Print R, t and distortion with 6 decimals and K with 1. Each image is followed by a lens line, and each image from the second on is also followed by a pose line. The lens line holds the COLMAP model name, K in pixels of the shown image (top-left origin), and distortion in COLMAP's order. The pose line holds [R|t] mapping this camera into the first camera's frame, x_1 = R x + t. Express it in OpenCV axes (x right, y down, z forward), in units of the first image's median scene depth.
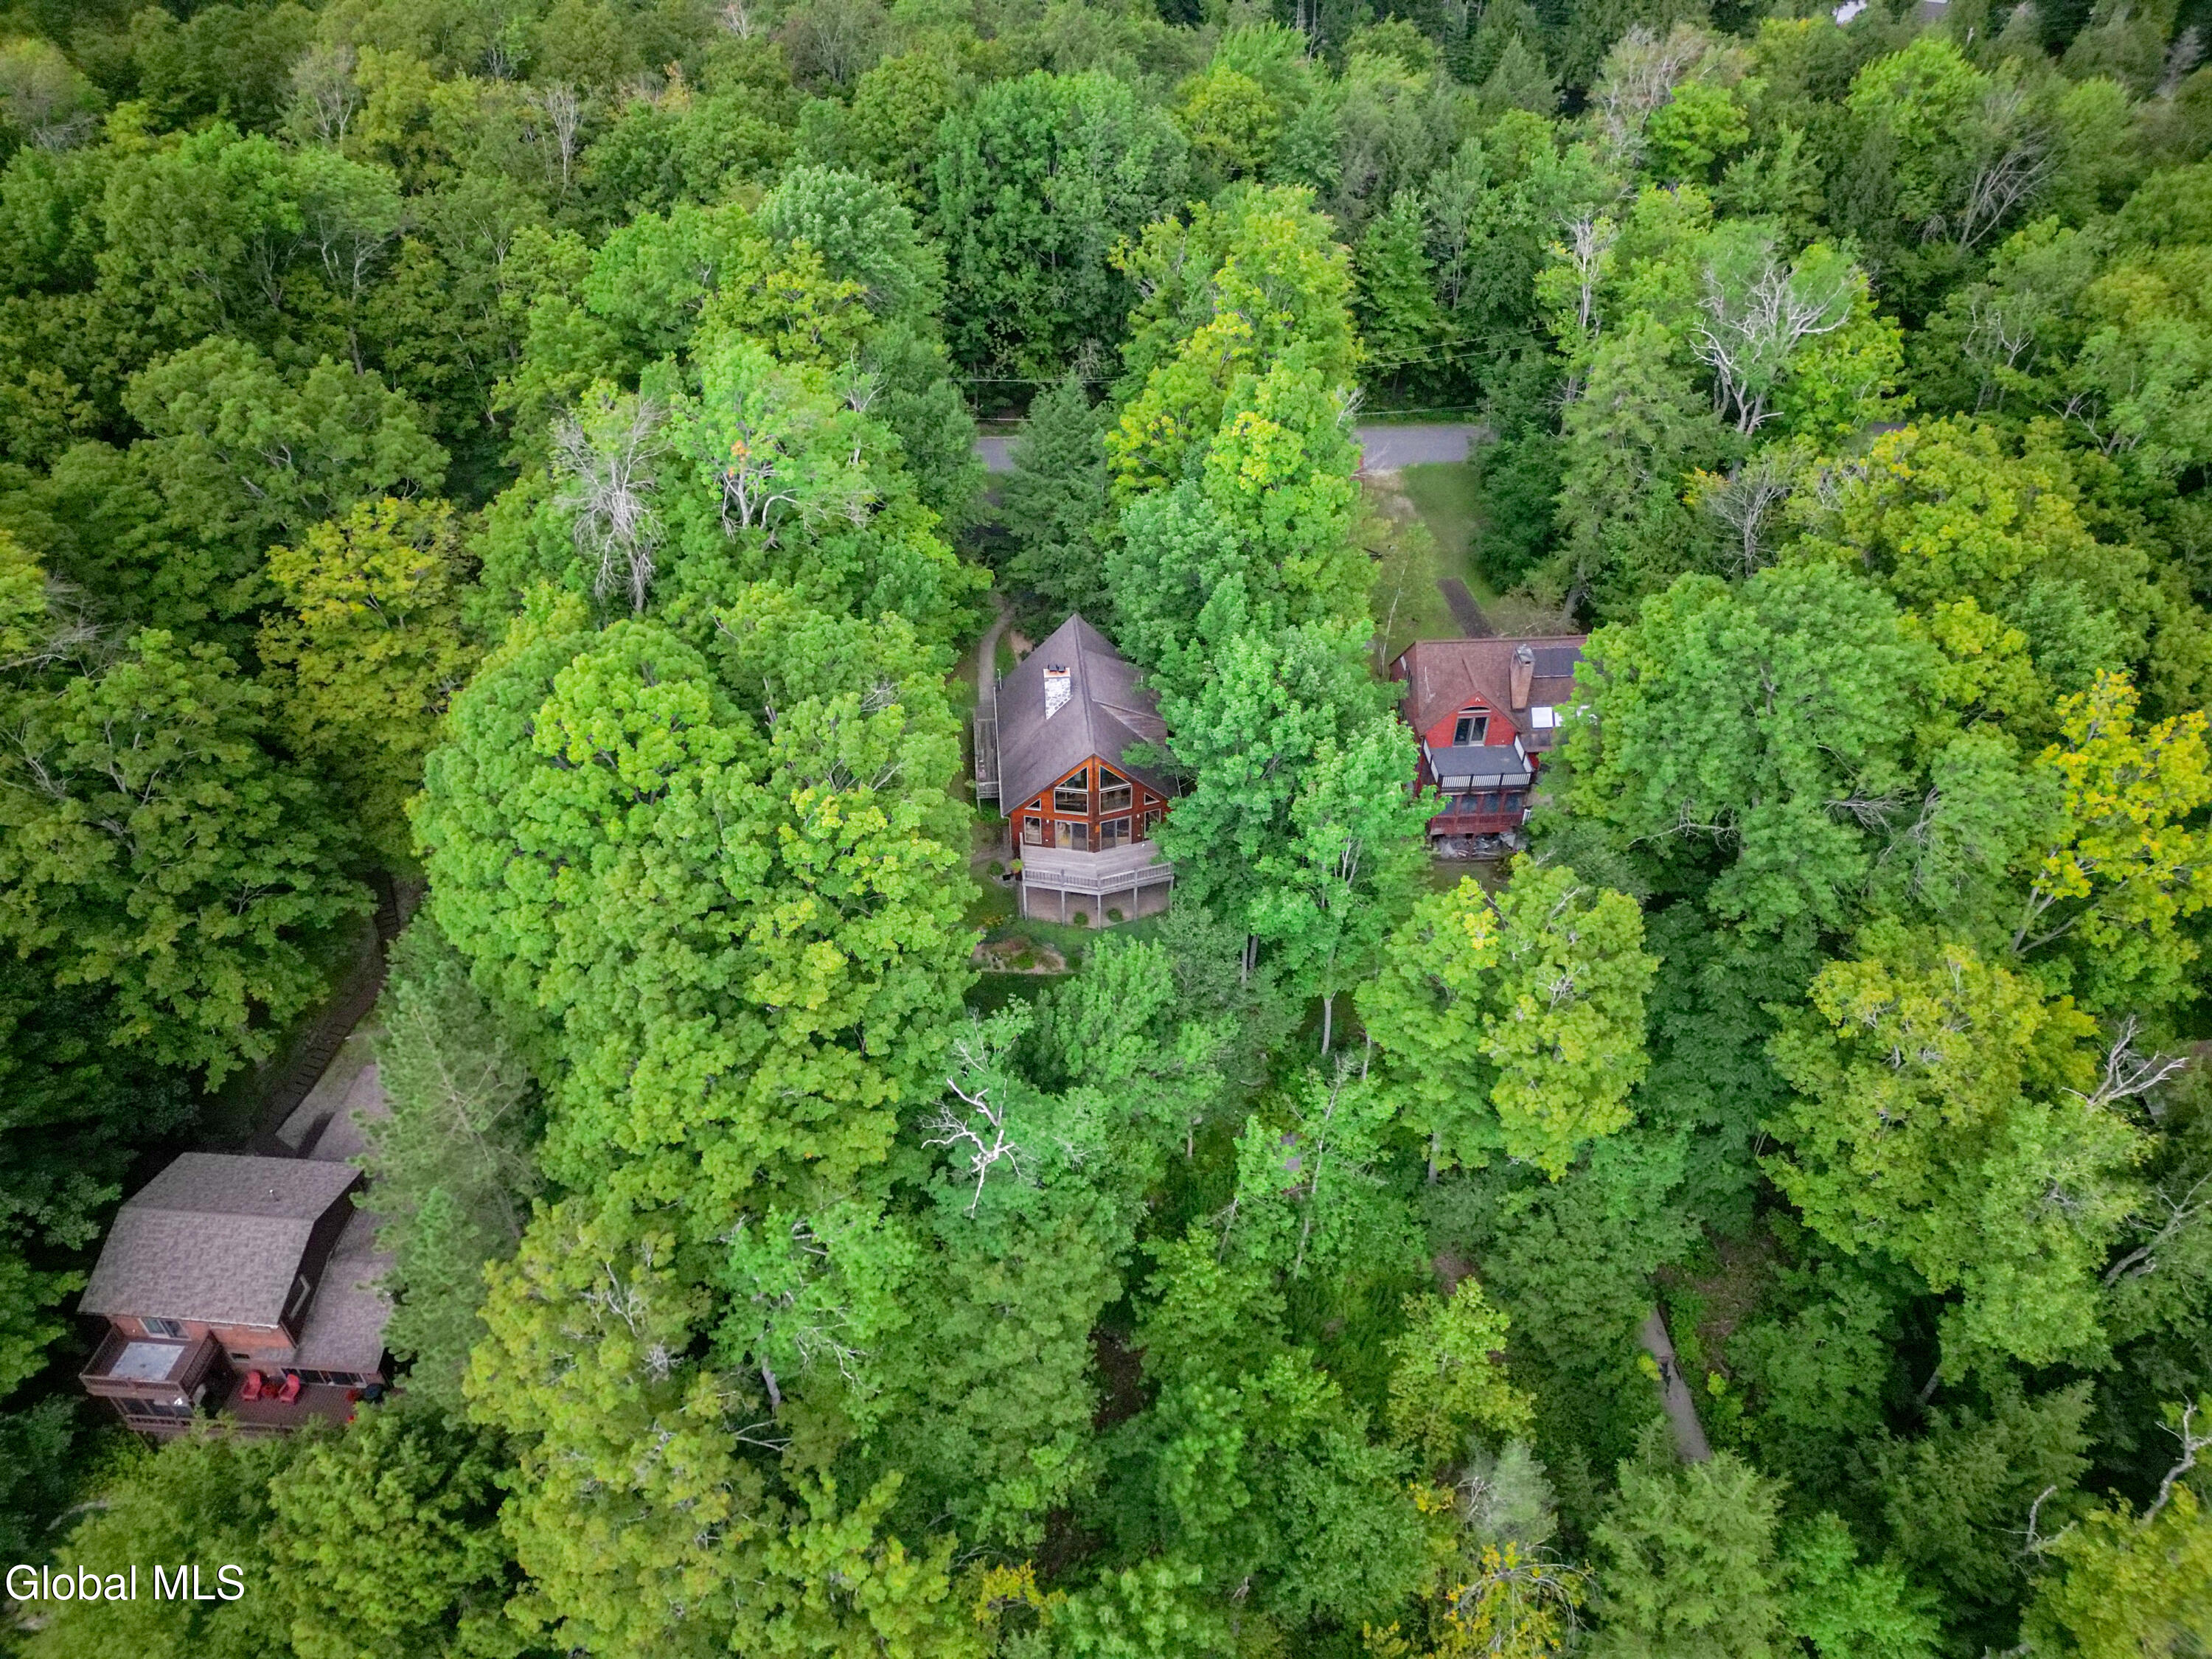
lens RADIAL K [[1530.2, 0, 1047.4], [0, 1530.2, 824.6], [0, 0, 1]] dist [0.076708, -0.076044]
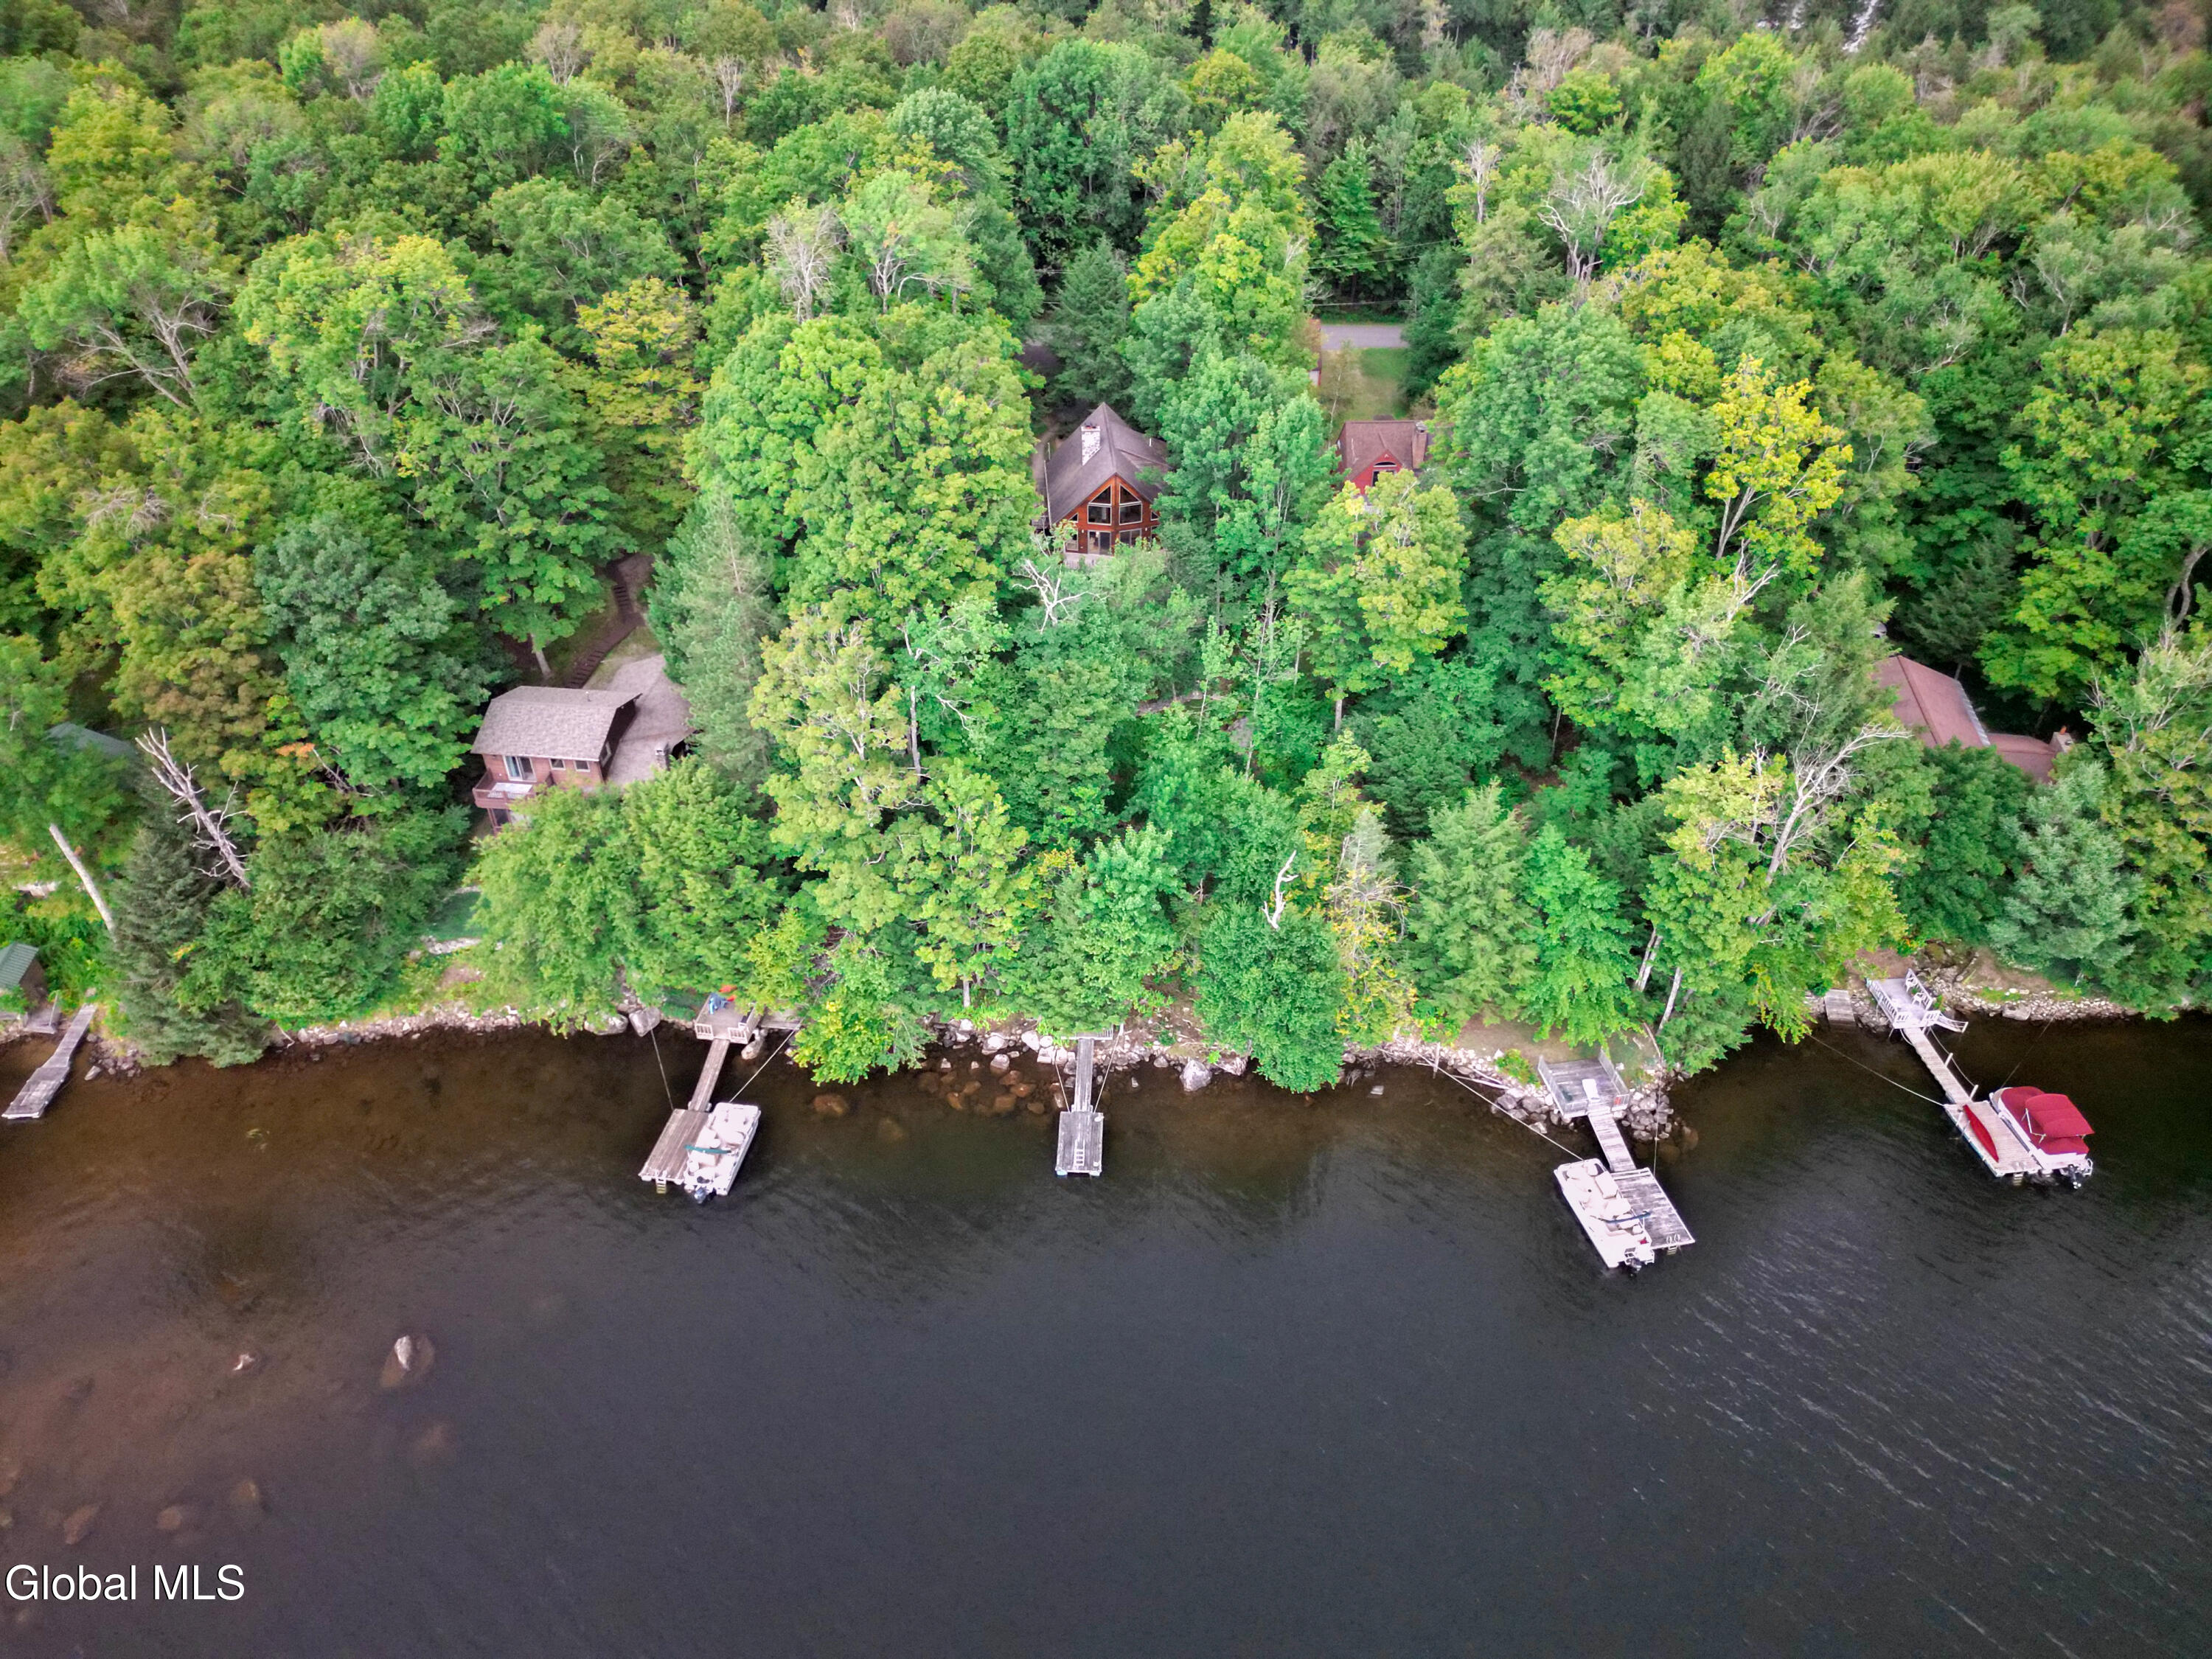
lens RADIAL K [[1530.2, 0, 1047.4], [0, 1530.2, 824.6], [0, 0, 1]] dist [0.076708, -0.076044]
pose [[0.999789, 0.015299, -0.013723, -0.009440], [-0.015952, 0.998684, -0.048739, 0.342891], [0.012959, 0.048947, 0.998717, -0.421860]]
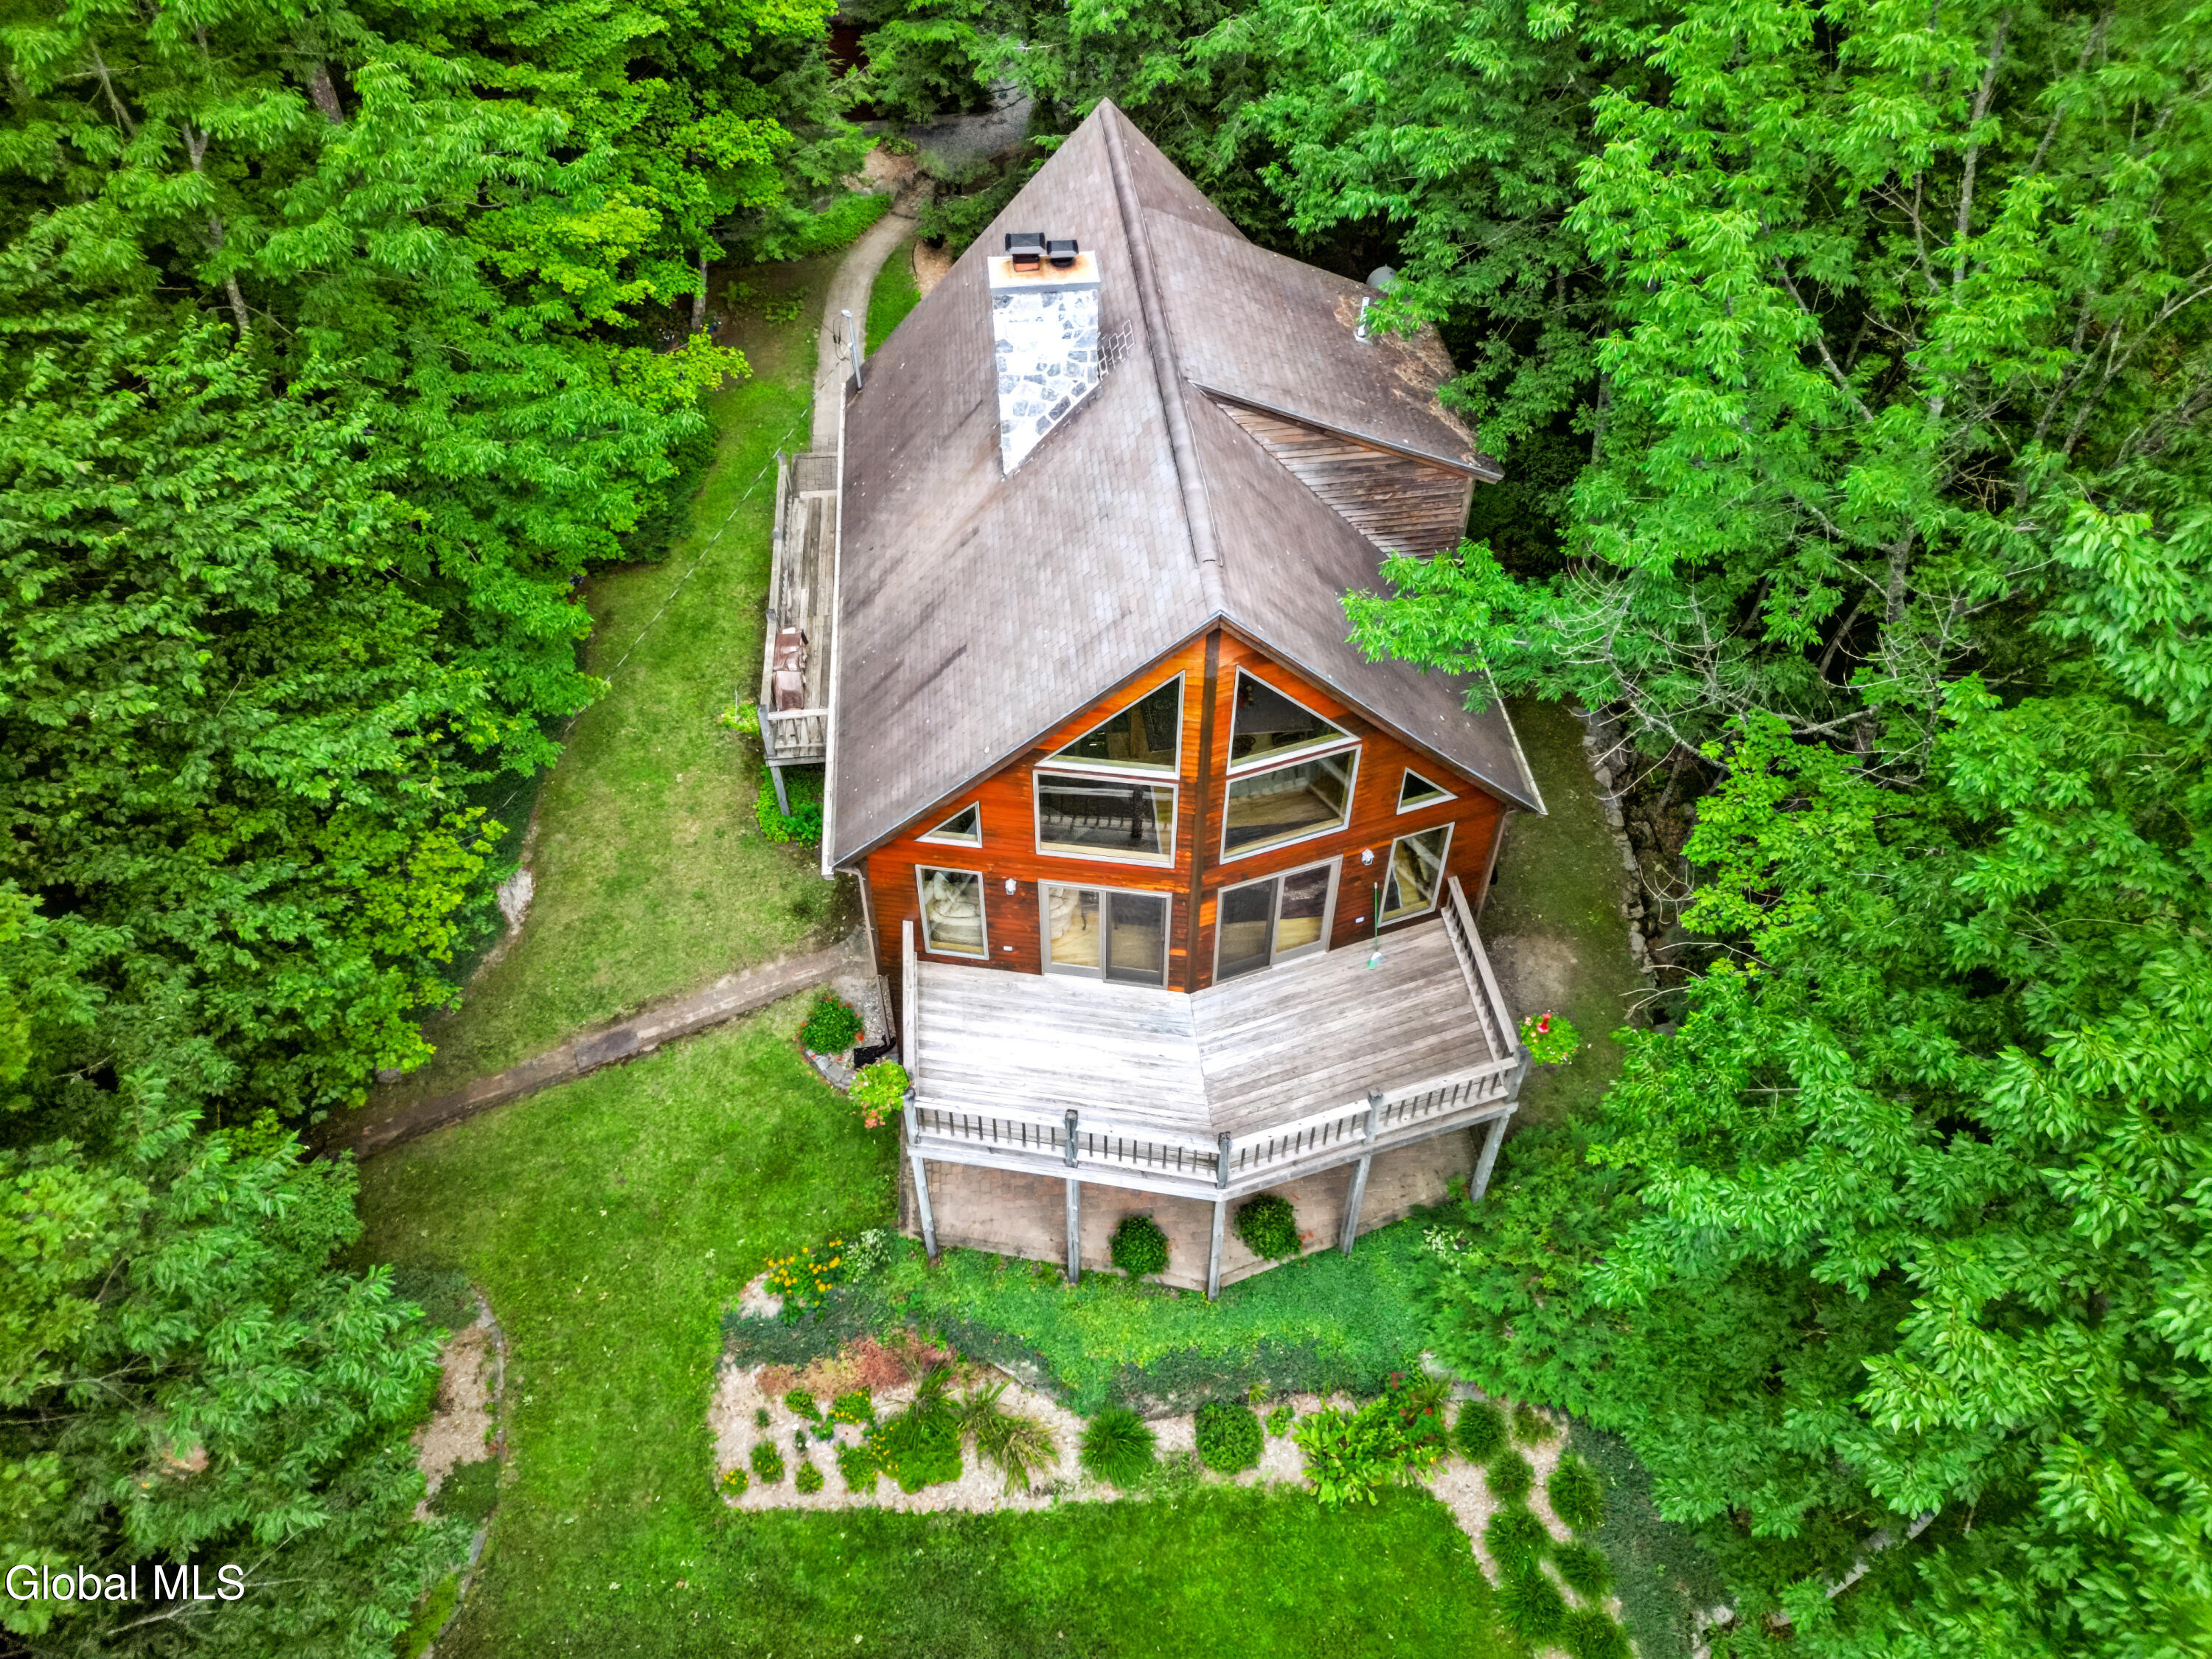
lens RADIAL K [[1524.8, 0, 1106.0], [0, 1524.8, 829.5], [0, 0, 1]] dist [0.063537, -0.067383]
pose [[0.998493, -0.007957, 0.054303, 0.002247], [0.000132, 0.989779, 0.142608, -0.045870], [-0.054883, -0.142386, 0.988288, 0.751490]]
